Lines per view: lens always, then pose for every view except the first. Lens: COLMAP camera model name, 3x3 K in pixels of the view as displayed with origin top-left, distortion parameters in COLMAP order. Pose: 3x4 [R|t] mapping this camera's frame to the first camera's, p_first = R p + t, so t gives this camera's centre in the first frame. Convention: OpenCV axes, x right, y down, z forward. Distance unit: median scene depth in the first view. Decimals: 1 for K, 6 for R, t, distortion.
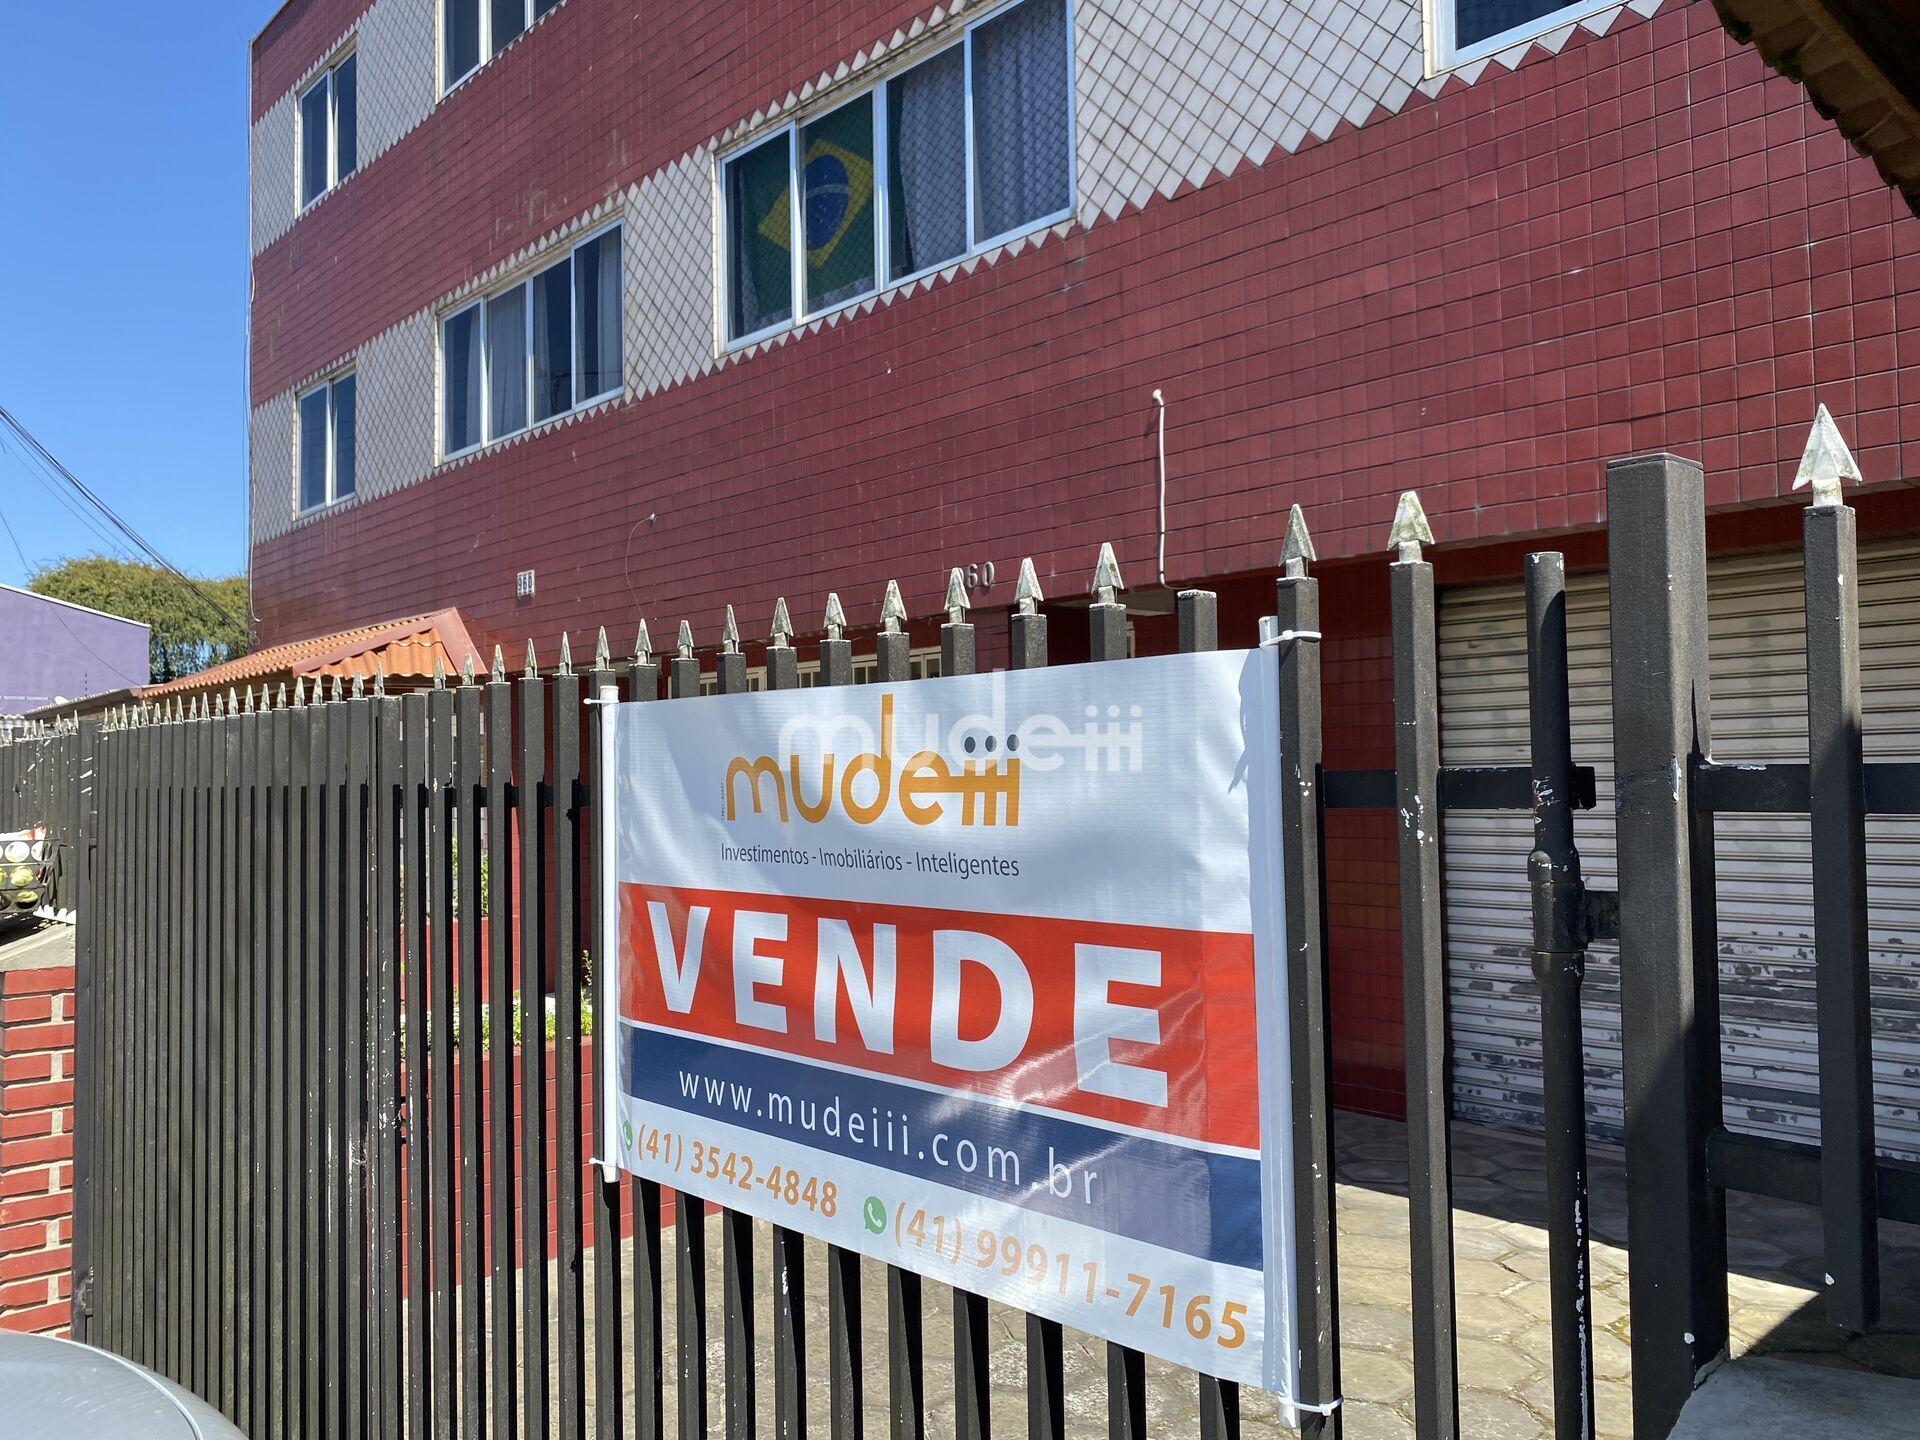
lens RADIAL K [[1465.8, 0, 960.0], [0, 1465.8, 720.0], [0, 0, 1]] dist [0.018533, -0.013857]
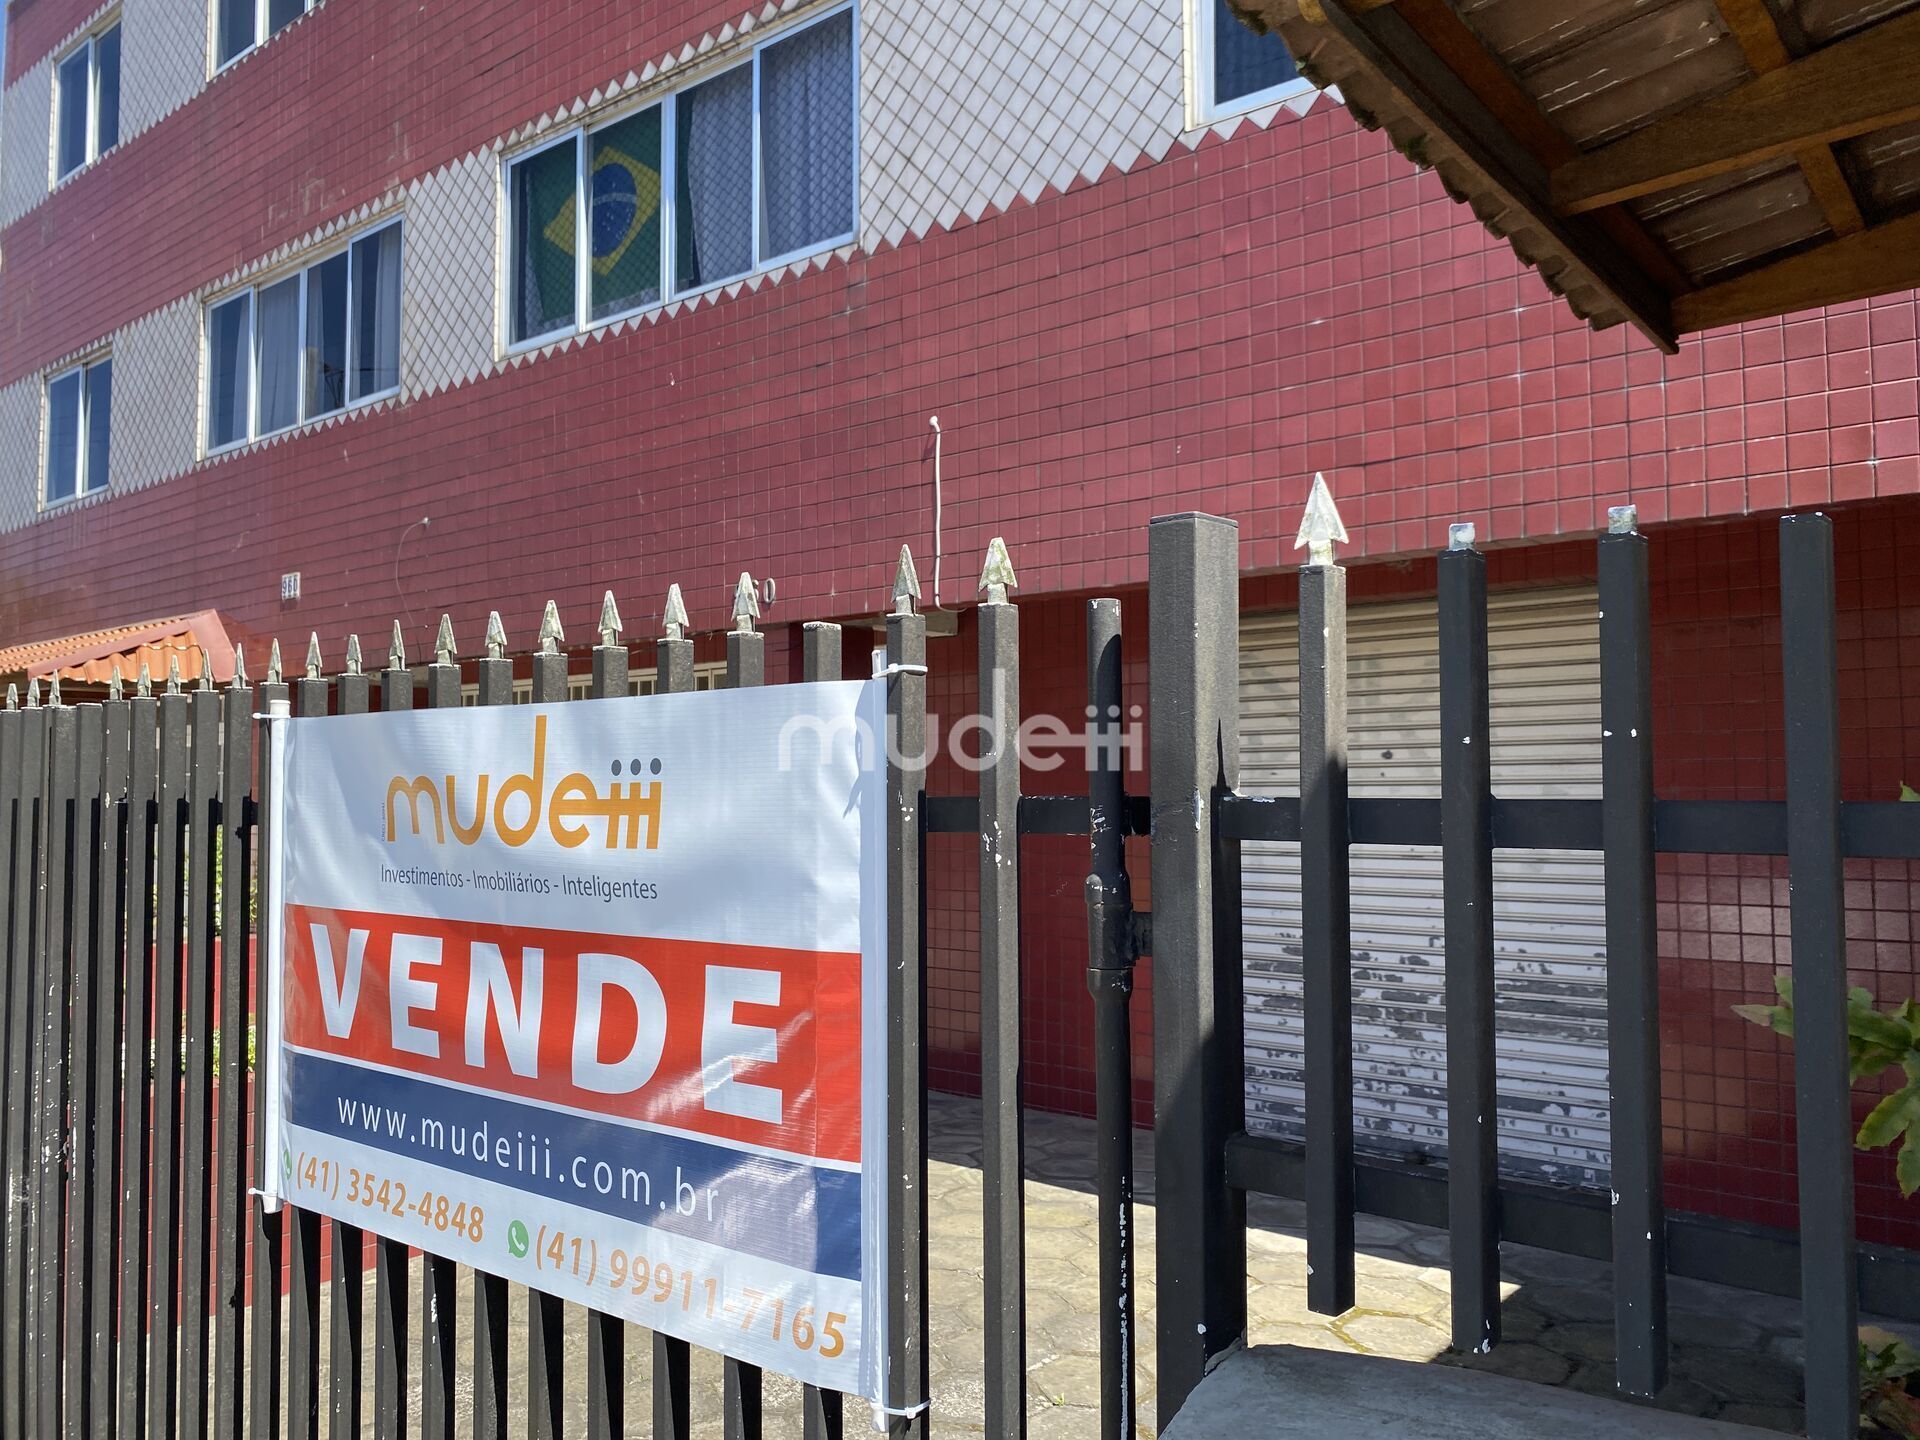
lens RADIAL K [[1467.0, 0, 963.6], [0, 1467.0, 714.3], [0, 0, 1]] dist [0.010658, -0.003277]
pose [[0.991492, 0.016960, 0.129061, 0.025622], [-0.015014, 0.999759, -0.016036, -0.001650], [-0.129302, 0.013962, 0.991507, -0.007701]]
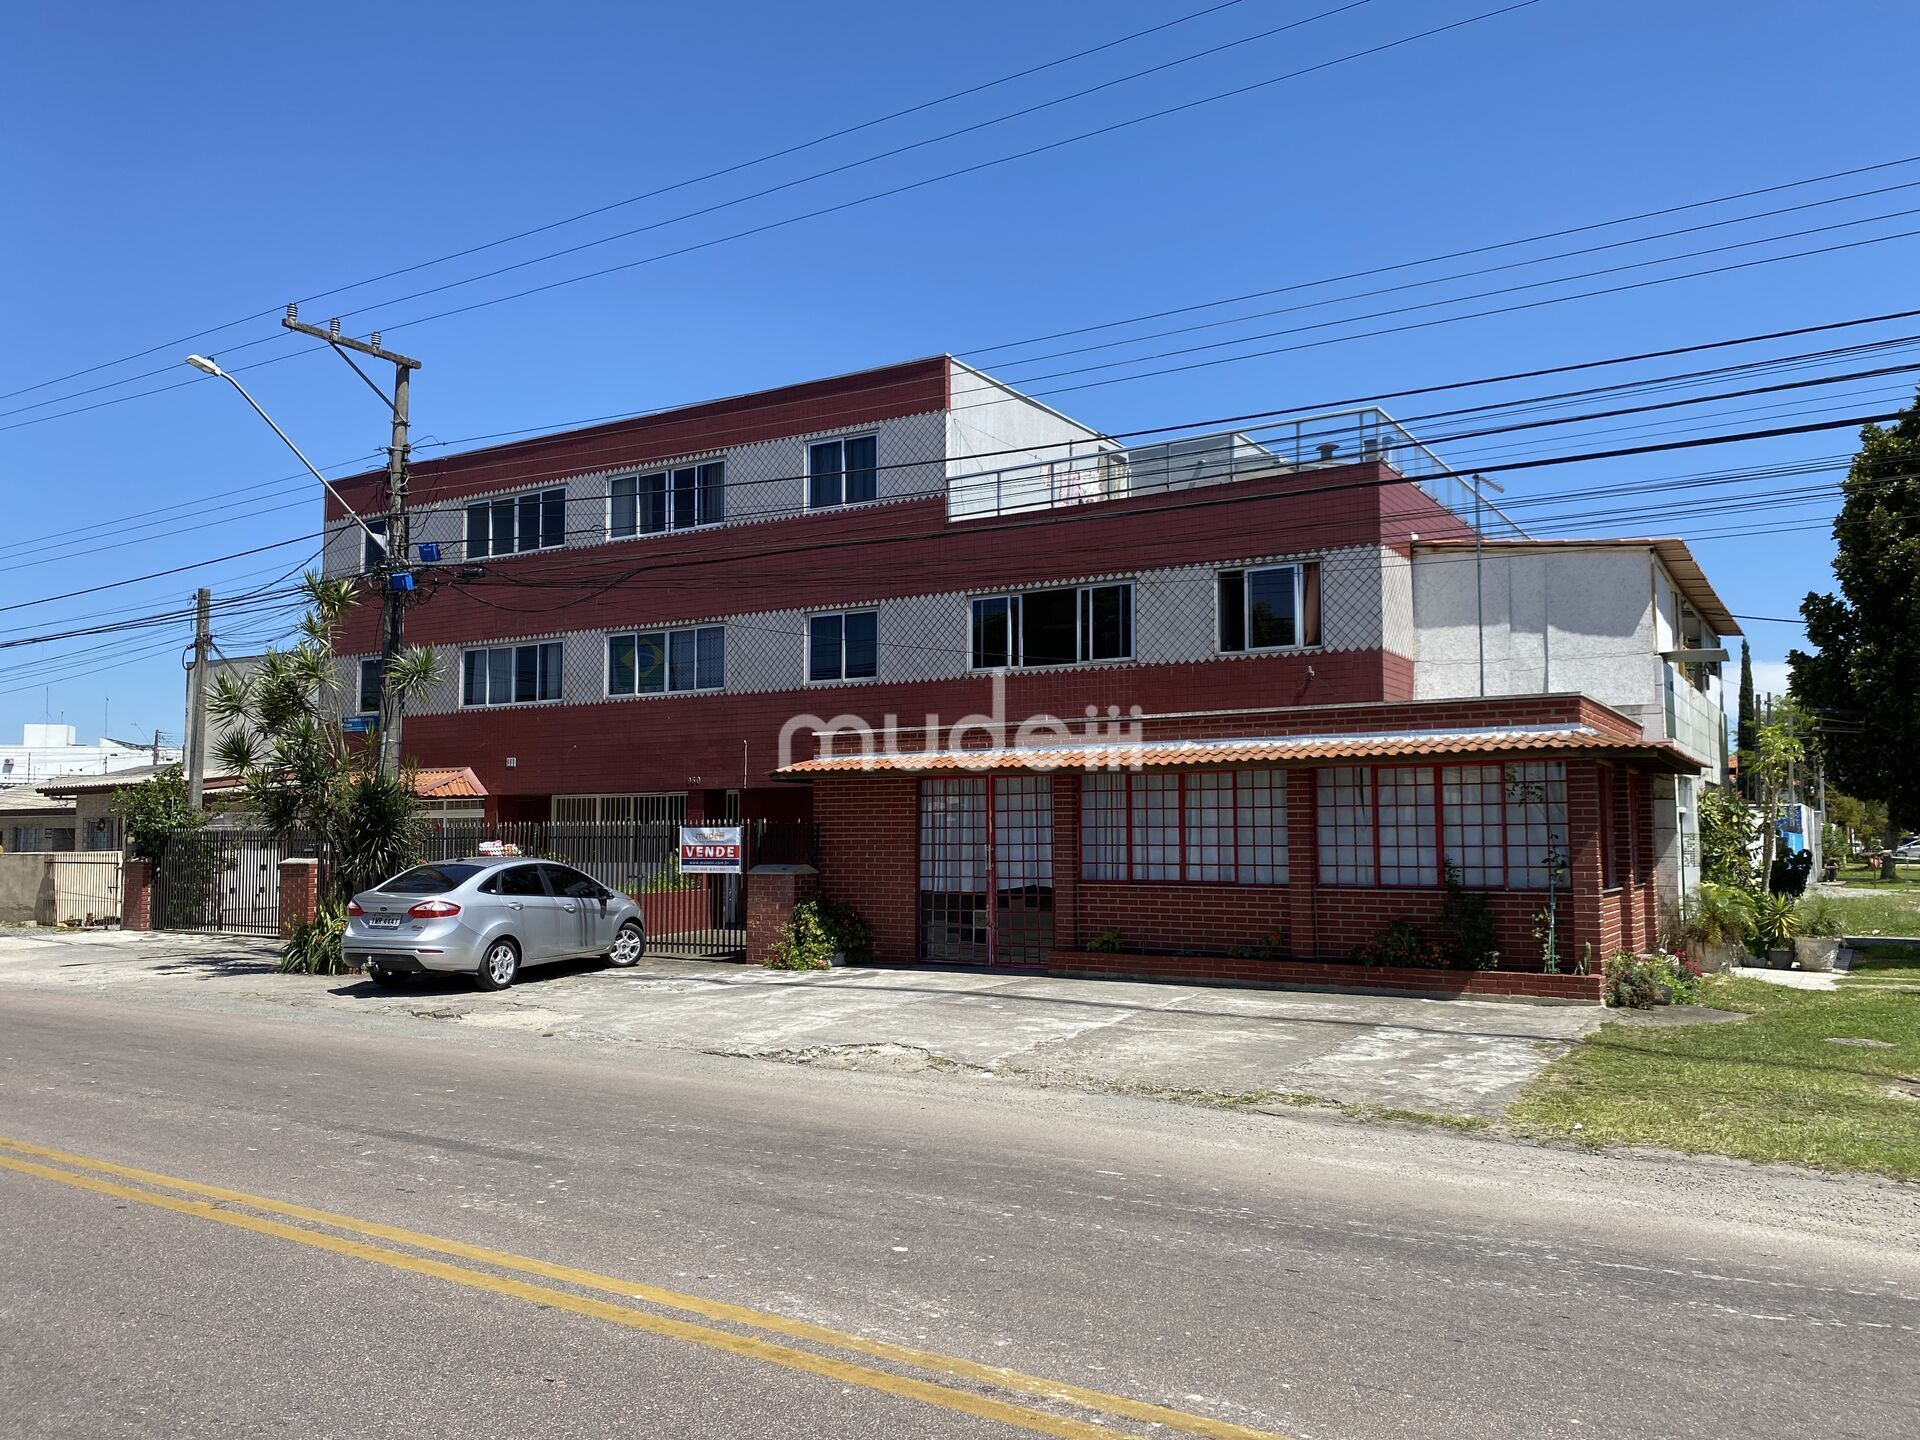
lens RADIAL K [[1467.0, 0, 963.6], [0, 1467.0, 714.3], [0, 0, 1]] dist [0.010658, -0.003277]
pose [[0.966255, 0.031658, 0.255635, -0.299650], [-0.019583, 0.998575, -0.049647, -0.102076], [-0.256843, 0.042965, 0.965498, -2.892687]]
